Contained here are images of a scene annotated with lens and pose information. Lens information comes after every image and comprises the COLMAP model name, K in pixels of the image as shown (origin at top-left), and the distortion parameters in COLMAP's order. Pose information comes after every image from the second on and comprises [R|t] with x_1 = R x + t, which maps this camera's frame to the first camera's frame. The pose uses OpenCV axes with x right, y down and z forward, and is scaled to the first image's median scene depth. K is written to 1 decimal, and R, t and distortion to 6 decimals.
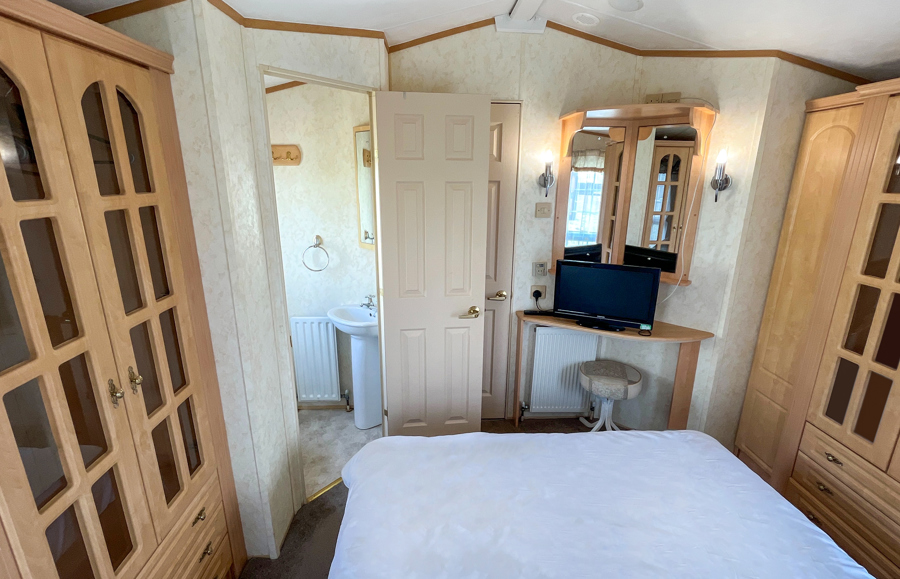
lens RADIAL K [[421.5, 0, 450.0], [0, 421.5, 289.5], [0, 0, 1]] dist [-0.002658, -0.000090]
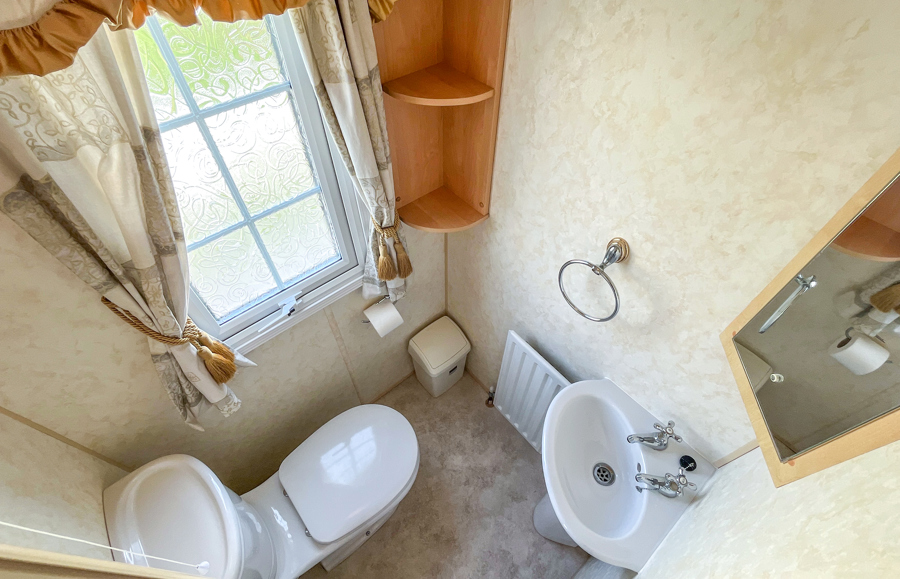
lens RADIAL K [[421.5, 0, 450.0], [0, 421.5, 289.5], [0, 0, 1]] dist [-0.002658, -0.000090]
pose [[0.615077, 0.618807, -0.488628, -0.214070], [-0.214723, 0.727757, 0.651355, -0.293870], [0.758666, -0.295714, 0.580499, 0.697150]]
